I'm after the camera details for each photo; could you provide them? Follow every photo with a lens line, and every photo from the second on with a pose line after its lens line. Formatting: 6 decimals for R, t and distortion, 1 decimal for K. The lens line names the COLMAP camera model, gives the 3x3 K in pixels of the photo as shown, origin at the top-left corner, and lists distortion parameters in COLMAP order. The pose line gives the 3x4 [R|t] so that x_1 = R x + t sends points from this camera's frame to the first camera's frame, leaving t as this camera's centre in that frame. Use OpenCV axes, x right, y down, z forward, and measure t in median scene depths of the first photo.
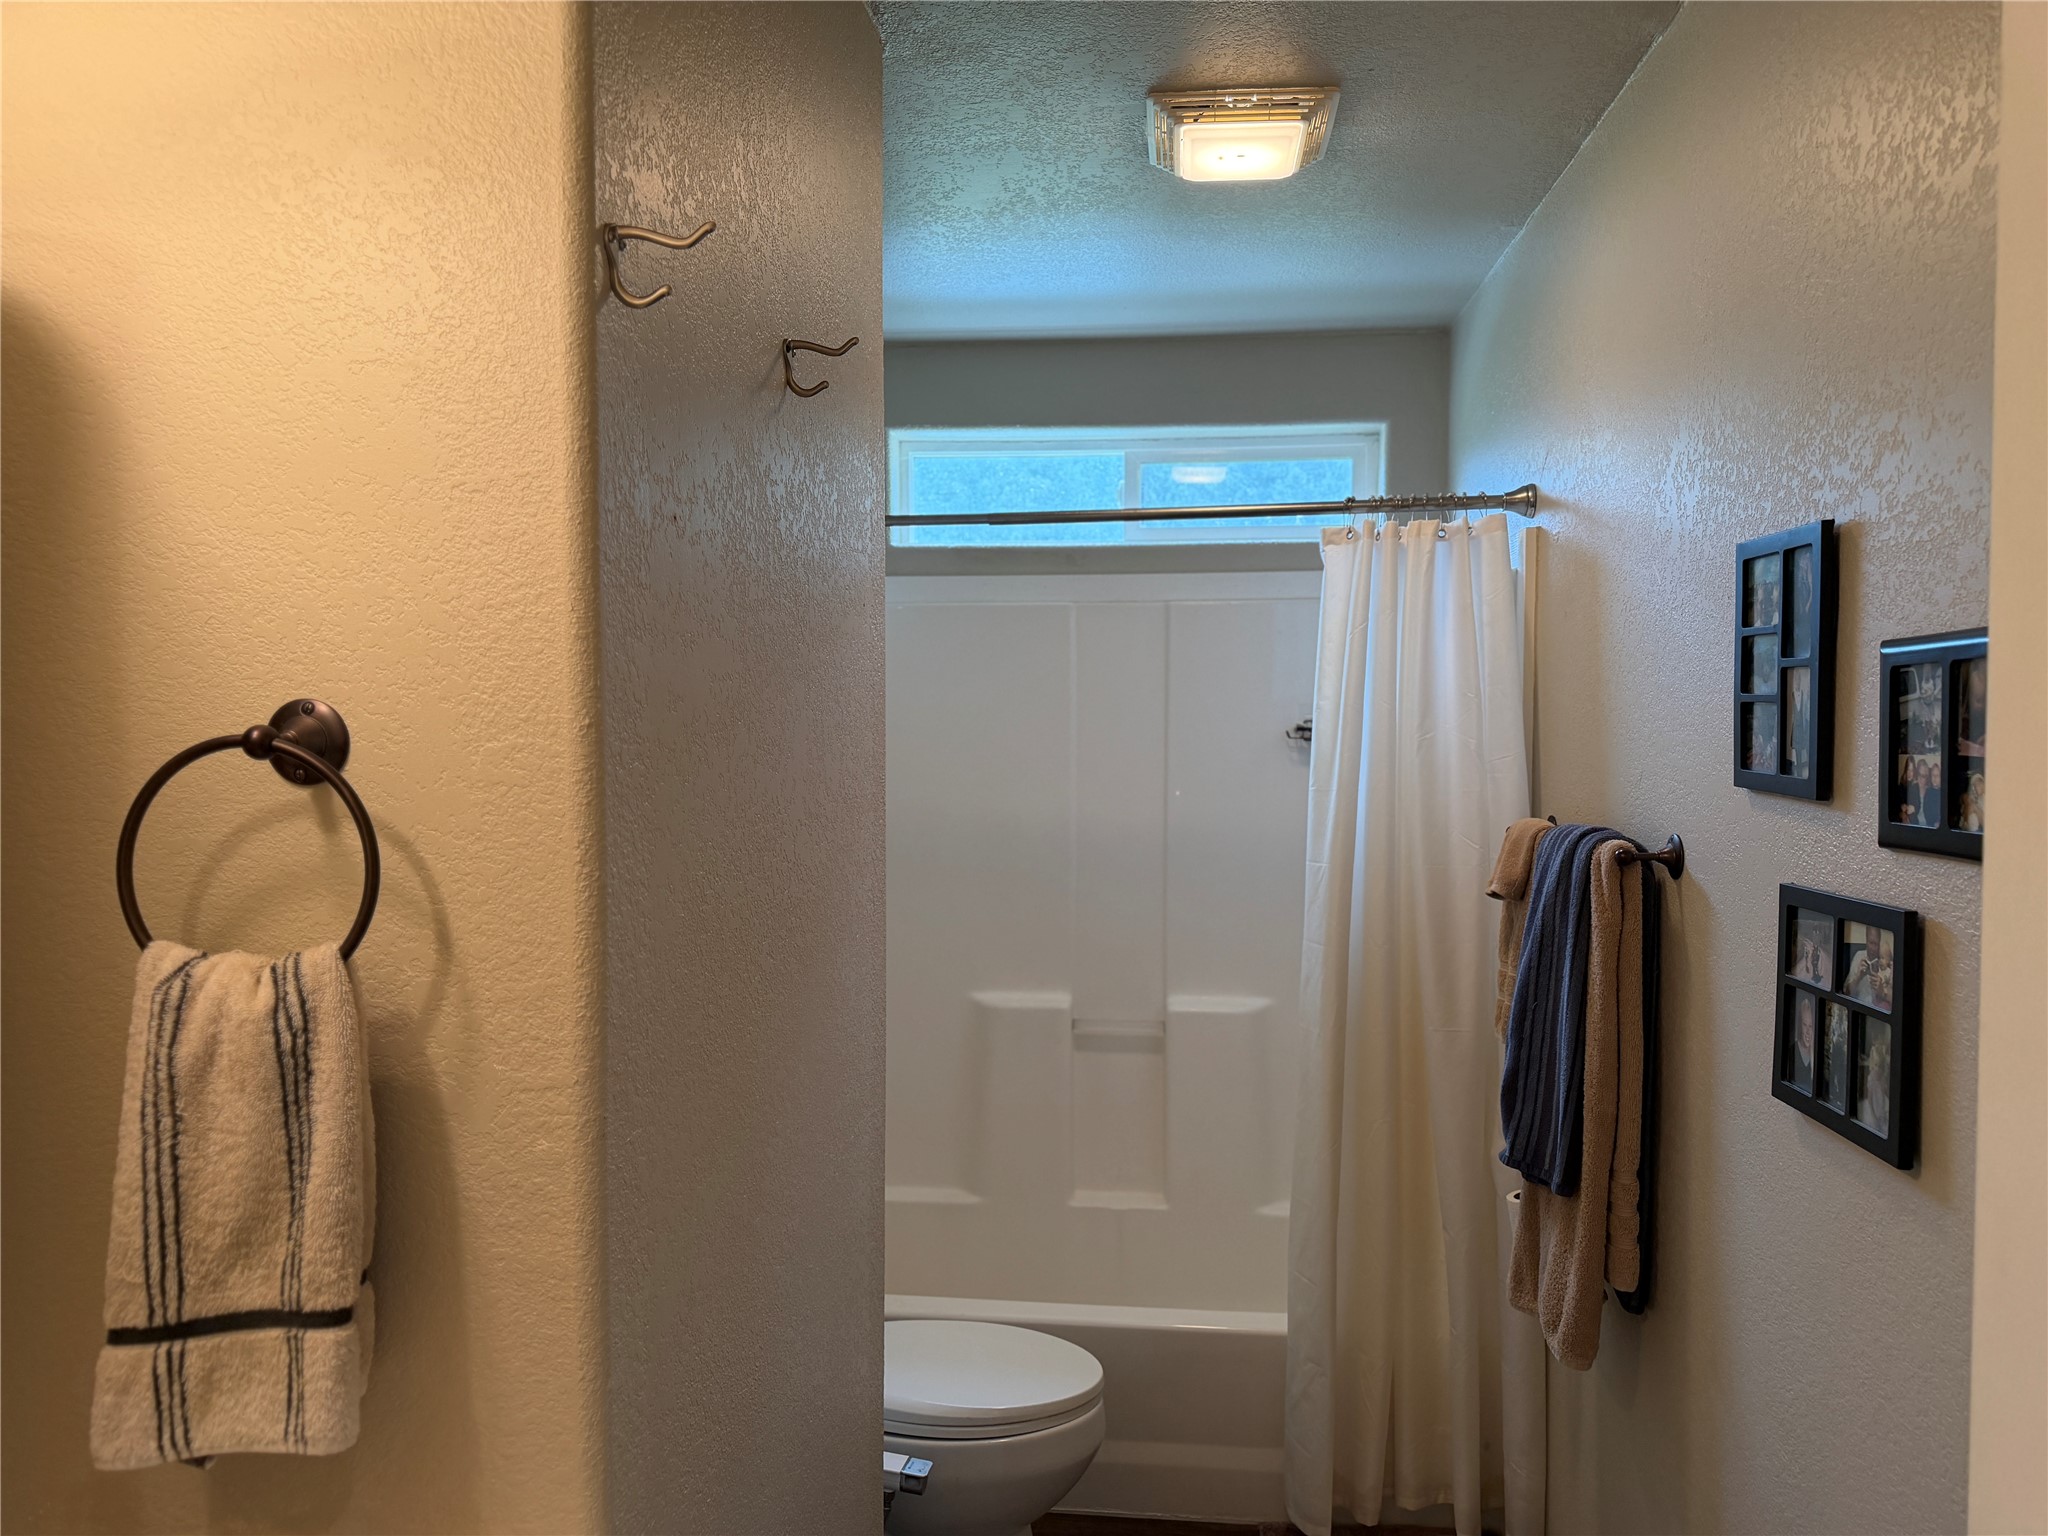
lens RADIAL K [[1409.1, 0, 1026.7], [0, 1409.1, 761.5], [0, 0, 1]] dist [-0.007366, -0.033796]
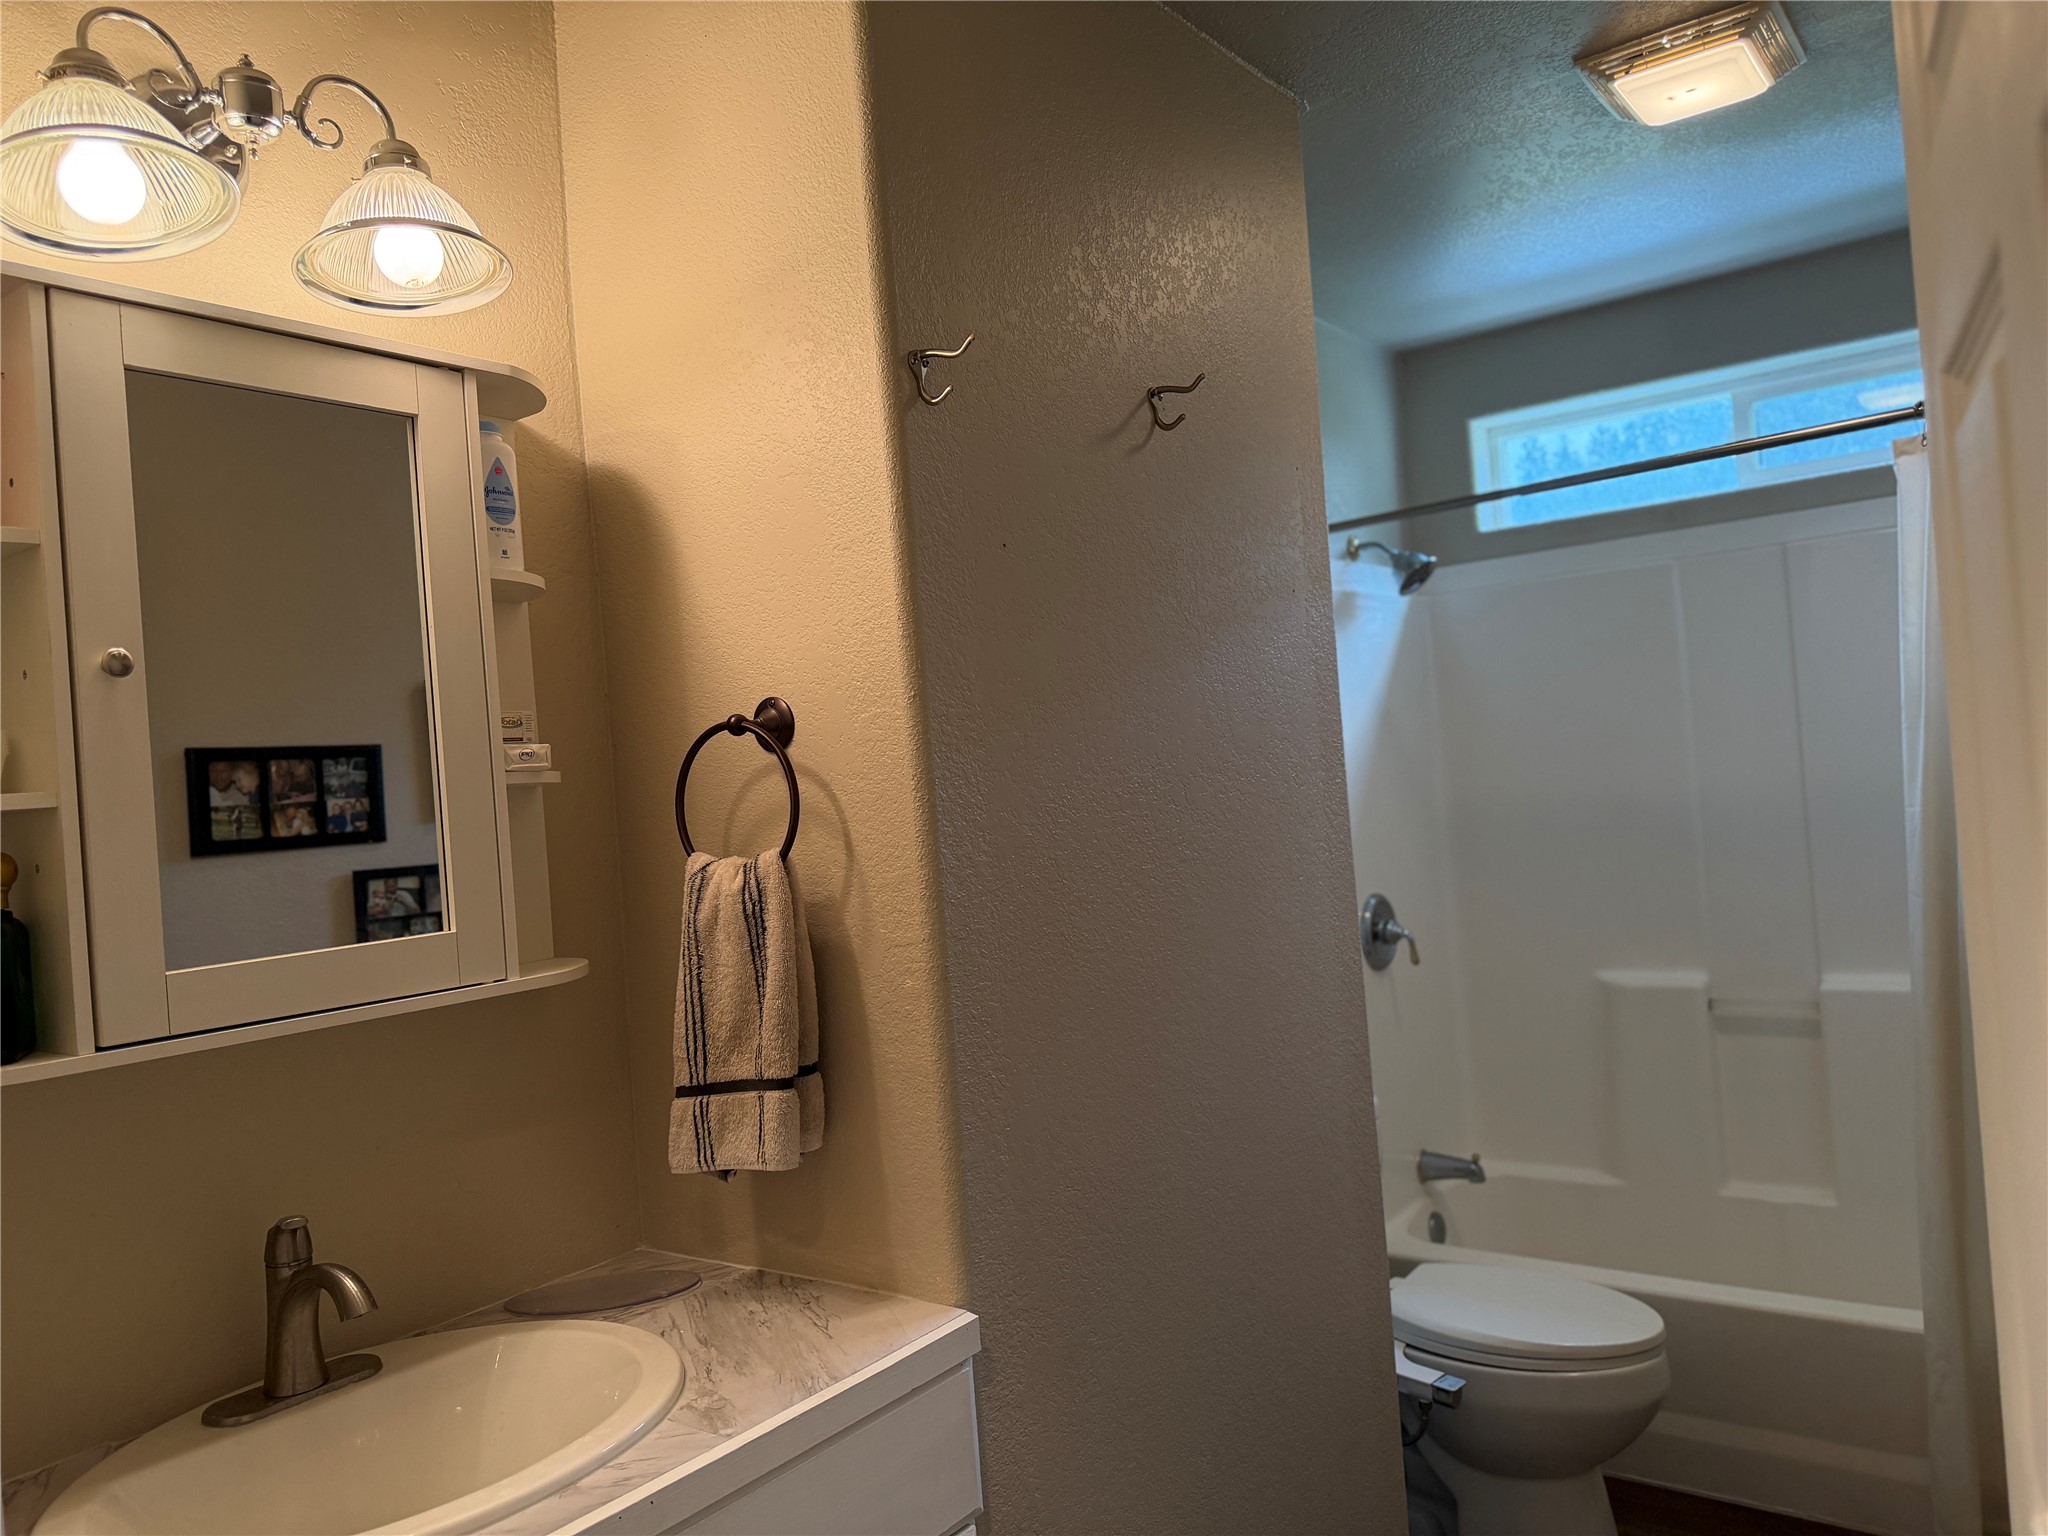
lens RADIAL K [[1409.1, 0, 1026.7], [0, 1409.1, 761.5], [0, 0, 1]] dist [-0.007366, -0.033796]
pose [[0.850267, -0.074569, -0.521042, 0.566558], [0.064680, 0.997214, -0.037168, 0.109670], [0.522362, -0.002099, 0.852721, -0.193408]]
